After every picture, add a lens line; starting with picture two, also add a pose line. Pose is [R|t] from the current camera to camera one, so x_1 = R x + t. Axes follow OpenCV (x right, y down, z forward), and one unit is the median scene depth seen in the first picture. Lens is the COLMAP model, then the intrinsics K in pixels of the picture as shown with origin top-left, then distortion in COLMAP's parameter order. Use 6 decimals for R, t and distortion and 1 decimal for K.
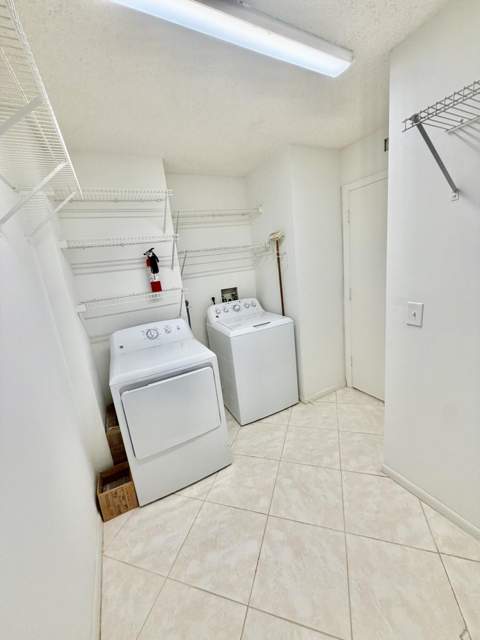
lens RADIAL K [[256.2, 0, 245.2], [0, 256.2, 319.1], [0, 0, 1]] dist [0.000109, 0.000639]
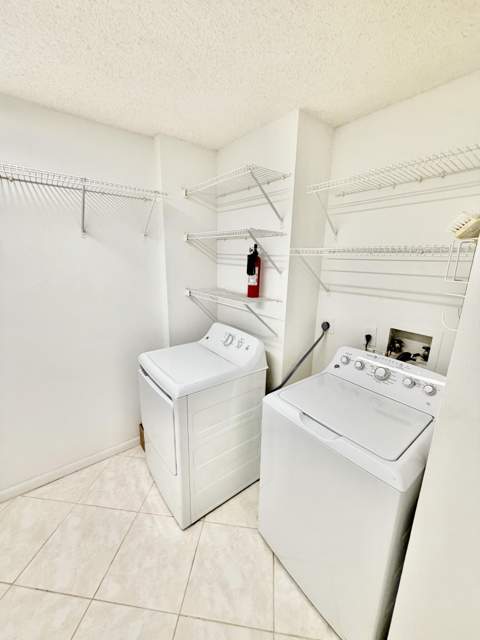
lens RADIAL K [[256.2, 0, 241.3], [0, 256.2, 321.0], [0, 0, 1]] dist [0.000109, 0.000639]
pose [[0.178379, 0.345500, -0.921309, 0.443792], [-0.265099, 0.918578, 0.293148, -0.274814], [0.947578, 0.191947, 0.255447, 0.788178]]
